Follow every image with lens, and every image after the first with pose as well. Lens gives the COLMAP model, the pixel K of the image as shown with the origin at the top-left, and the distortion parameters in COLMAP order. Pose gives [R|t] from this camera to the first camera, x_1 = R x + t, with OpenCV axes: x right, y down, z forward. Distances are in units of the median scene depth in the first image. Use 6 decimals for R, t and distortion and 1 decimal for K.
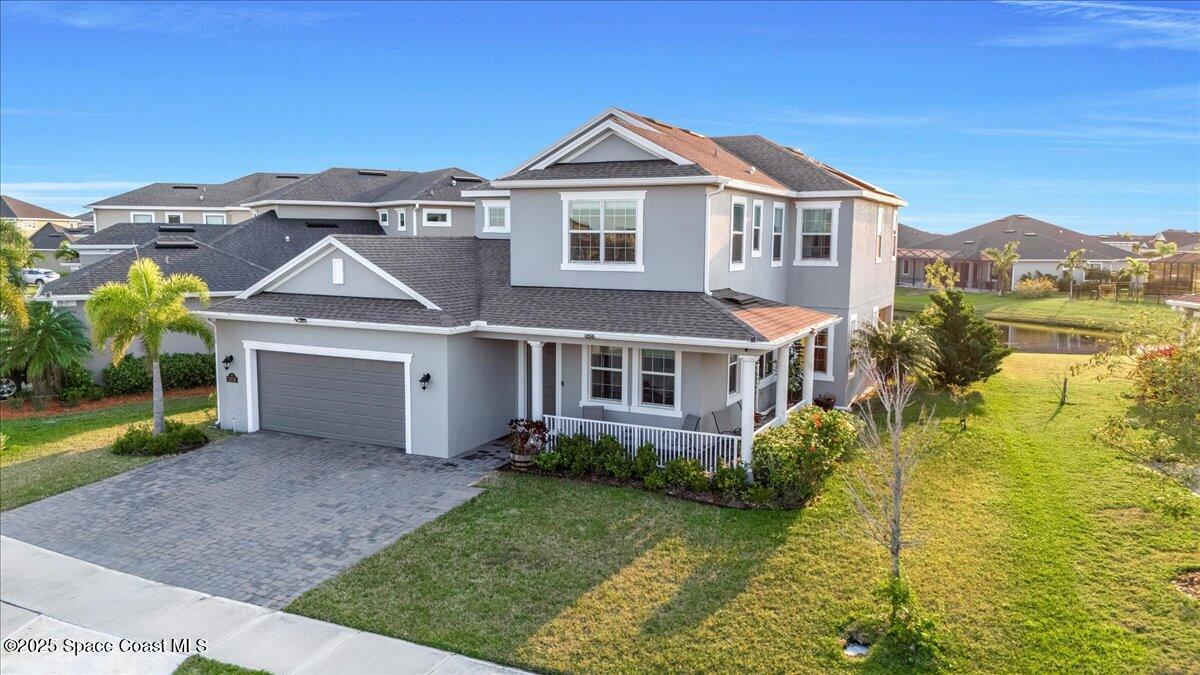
lens RADIAL K [[888.1, 0, 598.3], [0, 888.1, 346.8], [0, 0, 1]] dist [0.013627, -0.000934]
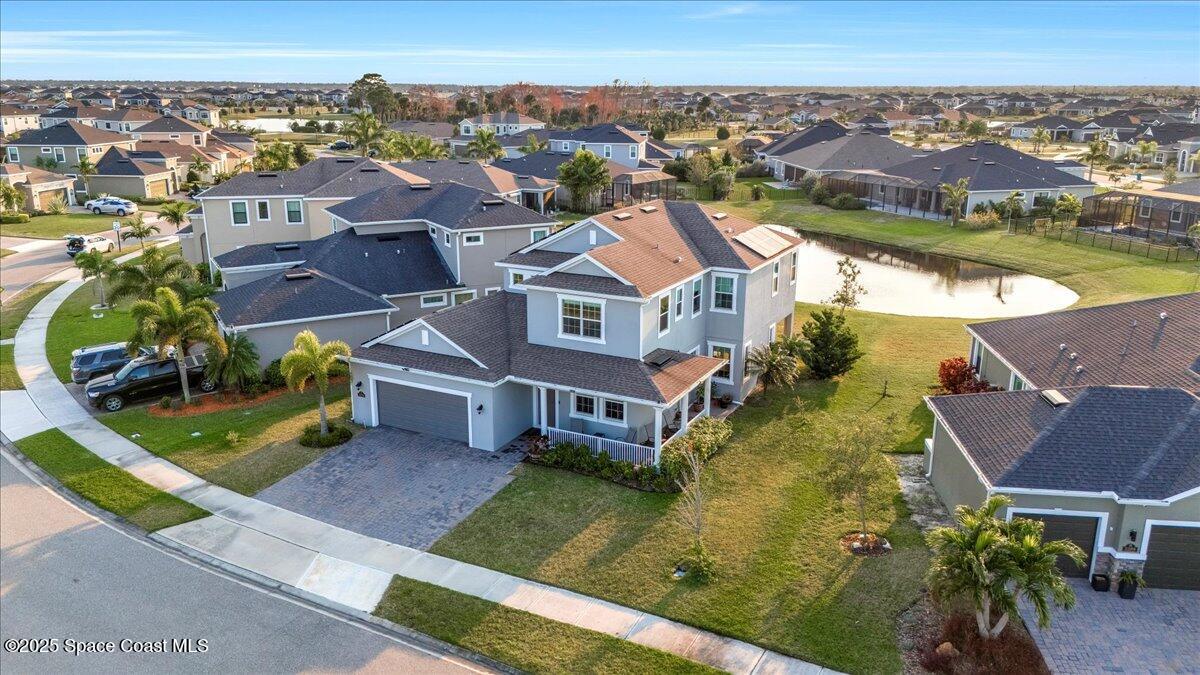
lens RADIAL K [[888.1, 0, 595.3], [0, 888.1, 347.3], [0, 0, 1]] dist [0.013627, -0.000934]
pose [[0.999742, 0.000145, -0.022726, 0.069978], [0.003444, 0.987465, 0.157801, -0.344835], [0.022464, -0.157838, 0.987209, -0.679917]]
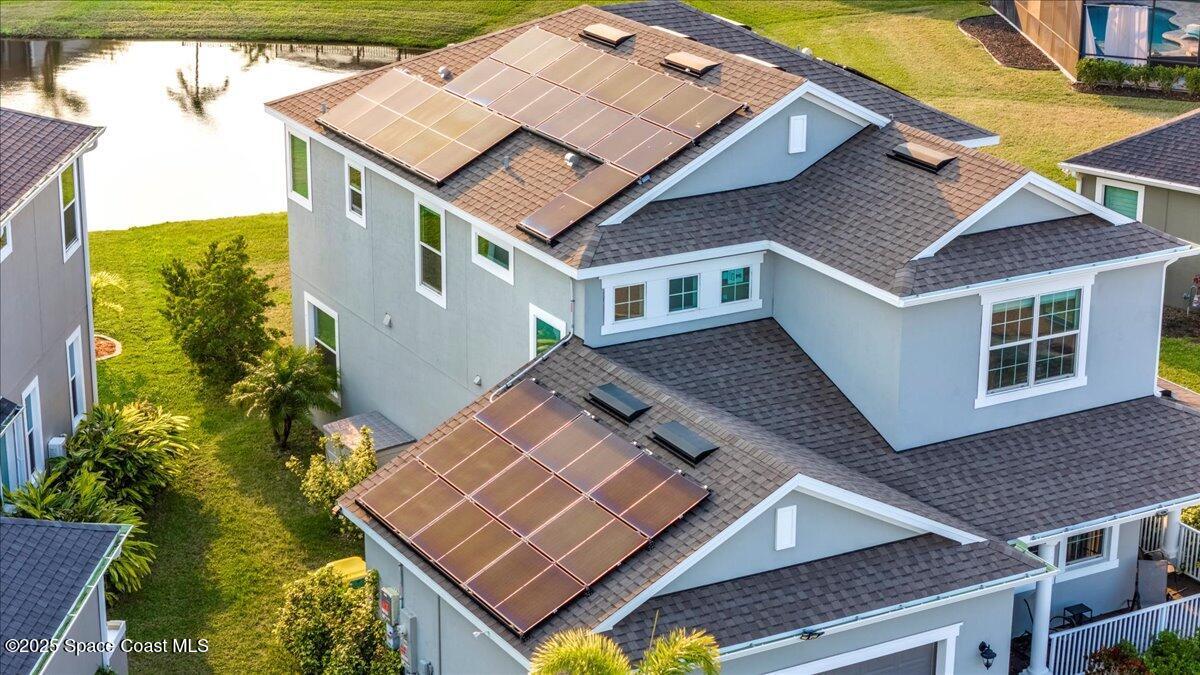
lens RADIAL K [[2425.7, 0, 599.9], [0, 2425.7, 338.8], [0, 0, 1]] dist [-0.316102, 0.000000]
pose [[0.569390, -0.266972, 0.777509, -1.550586], [0.105367, 0.961697, 0.253053, -0.611912], [-0.815287, -0.062162, 0.575711, 0.252093]]
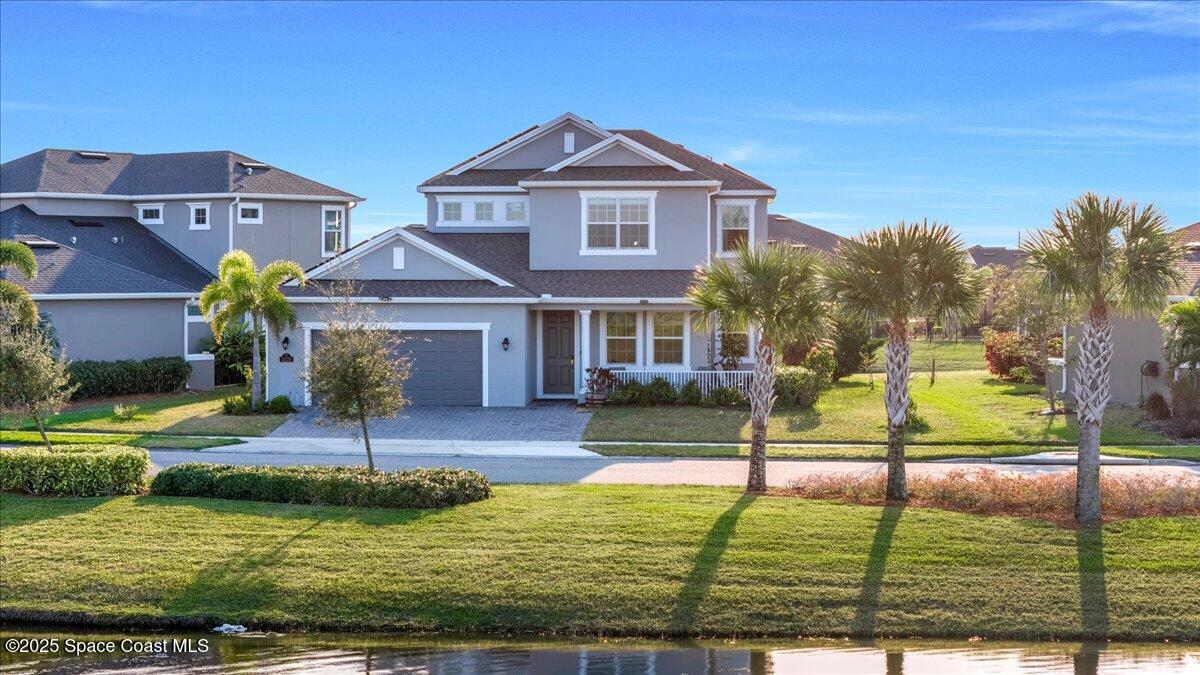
lens RADIAL K [[2425.7, 0, 599.9], [0, 2425.7, 339.4], [0, 0, 1]] dist [-0.316102, 0.000000]
pose [[0.918972, -0.018230, 0.393902, -1.340937], [0.055344, 0.995006, -0.083069, 0.305789], [-0.390420, 0.098138, 0.915391, -2.032428]]
